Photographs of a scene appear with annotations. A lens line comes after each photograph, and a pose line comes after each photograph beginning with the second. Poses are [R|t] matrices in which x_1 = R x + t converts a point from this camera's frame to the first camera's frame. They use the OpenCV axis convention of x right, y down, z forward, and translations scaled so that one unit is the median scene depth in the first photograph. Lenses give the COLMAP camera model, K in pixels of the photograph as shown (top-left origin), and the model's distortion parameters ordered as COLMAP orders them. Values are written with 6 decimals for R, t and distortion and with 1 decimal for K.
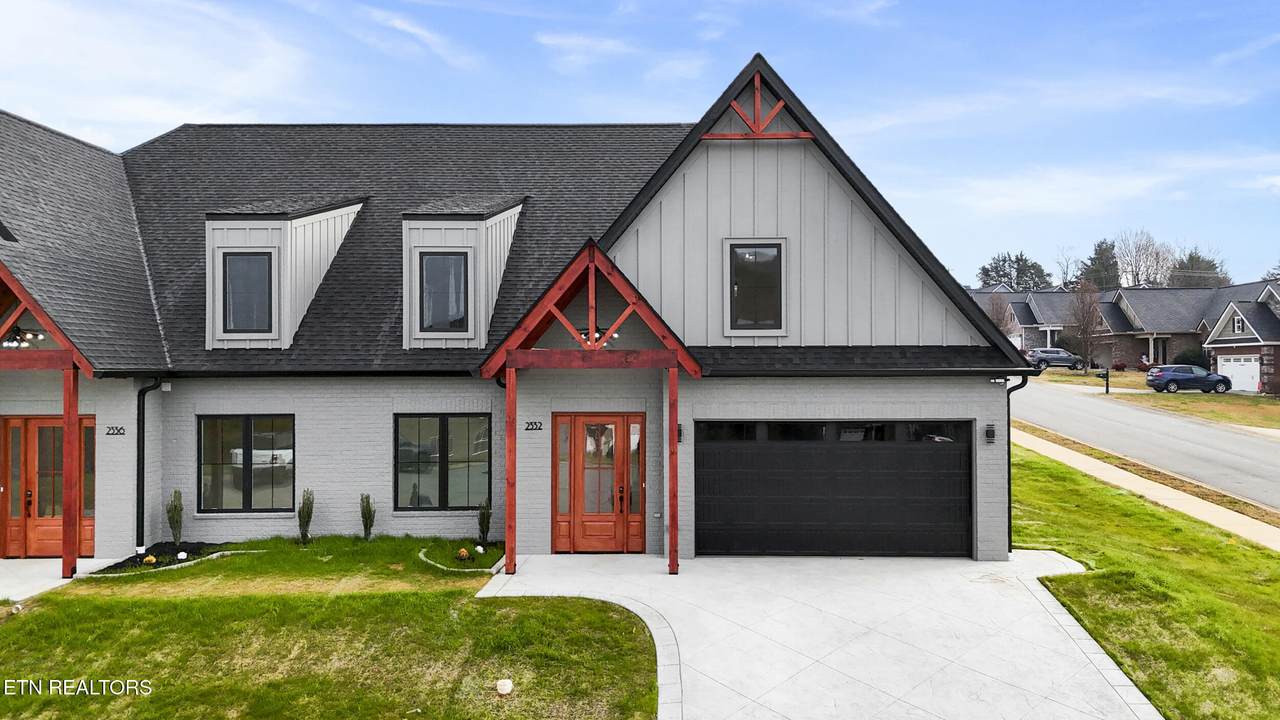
lens RADIAL K [[939.5, 0, 675.8], [0, 939.5, 366.0], [0, 0, 1]] dist [0.065534, -0.063003]
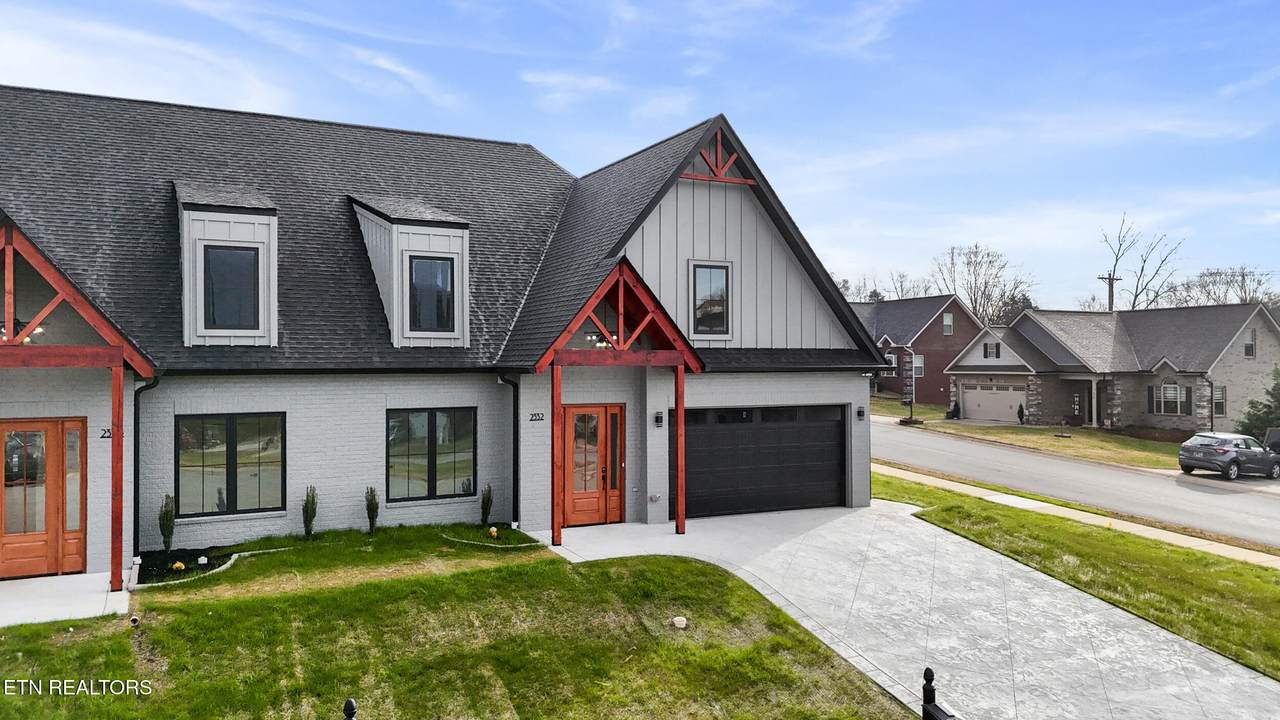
lens RADIAL K [[939.5, 0, 638.0], [0, 939.5, 355.8], [0, 0, 1]] dist [0.065534, -0.063003]
pose [[0.887480, 0.005281, 0.460816, -0.553716], [-0.000894, 0.999952, -0.009737, 0.001698], [-0.460845, 0.008229, 0.887442, -0.049867]]
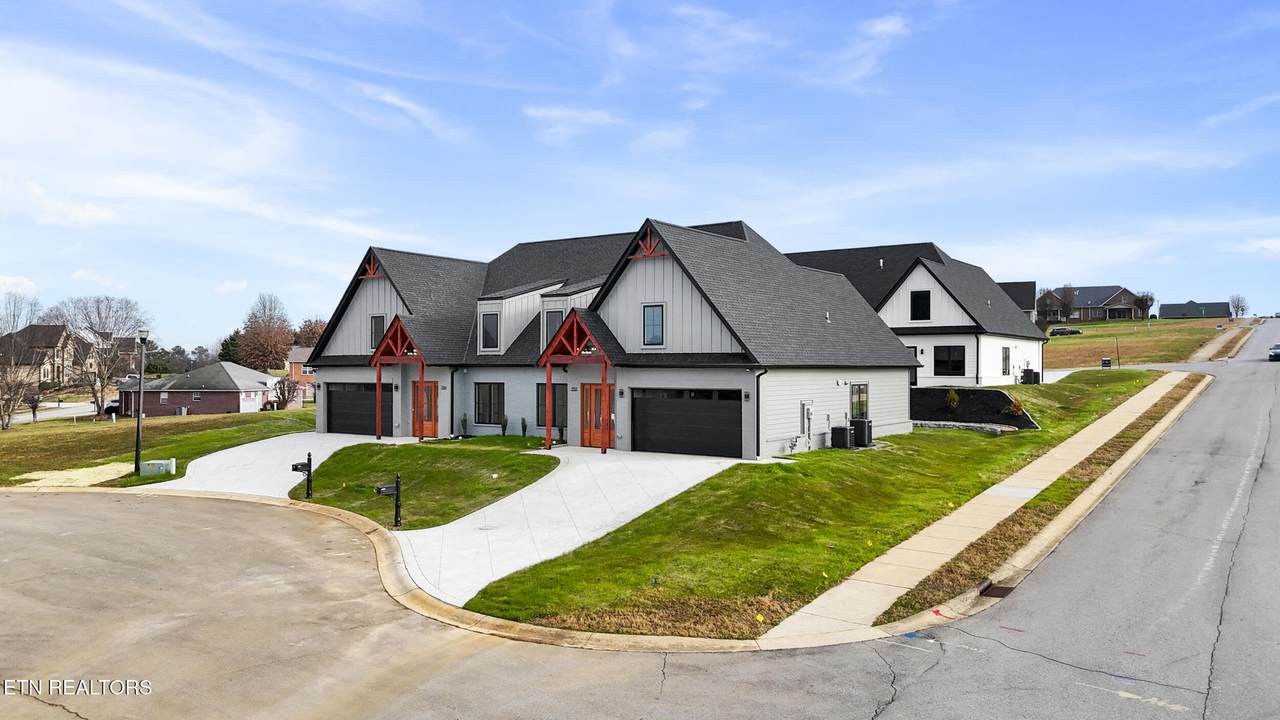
lens RADIAL K [[939.5, 0, 644.7], [0, 939.5, 359.1], [0, 0, 1]] dist [0.065534, -0.063003]
pose [[0.828913, -0.000074, -0.559378, 1.223736], [0.001389, 0.999997, 0.001925, -0.011967], [0.559376, -0.002372, 0.828911, -0.750746]]
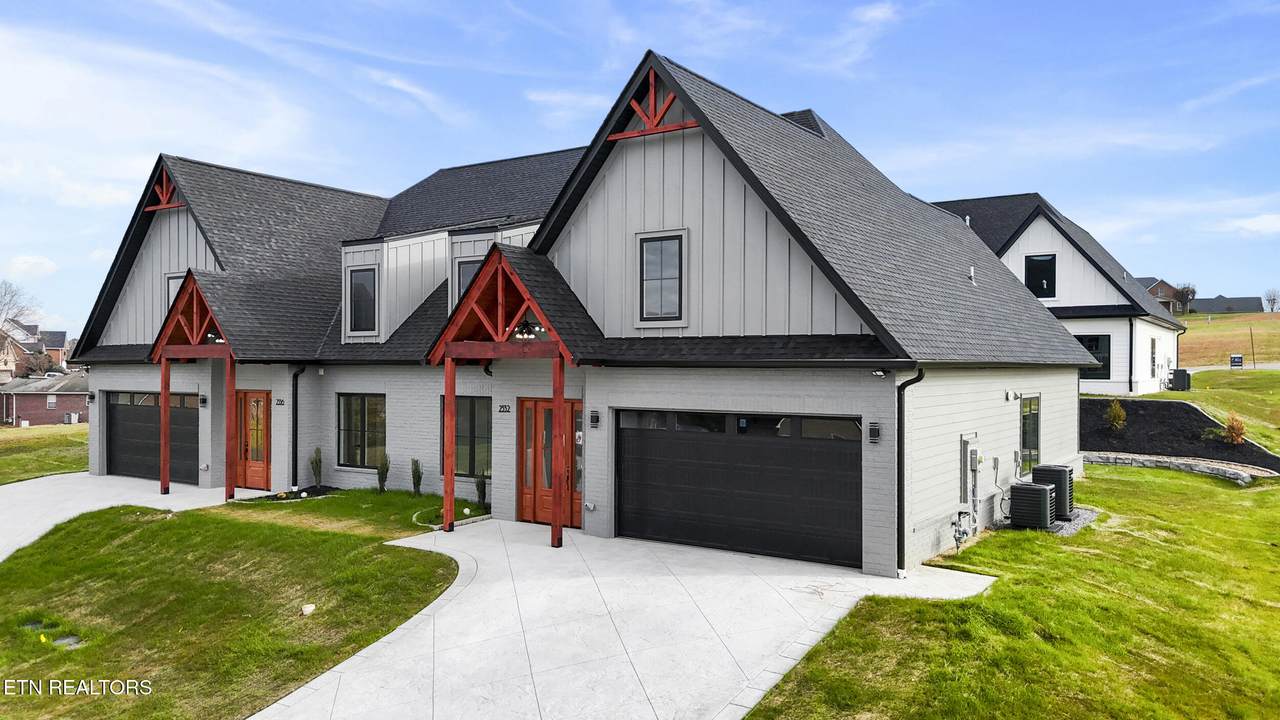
lens RADIAL K [[939.5, 0, 637.5], [0, 939.5, 368.2], [0, 0, 1]] dist [0.065534, -0.063003]
pose [[0.832021, 0.008042, -0.554687, 0.615060], [-0.000663, 0.999909, 0.013501, -0.001337], [0.554744, -0.010865, 0.831950, 0.131084]]
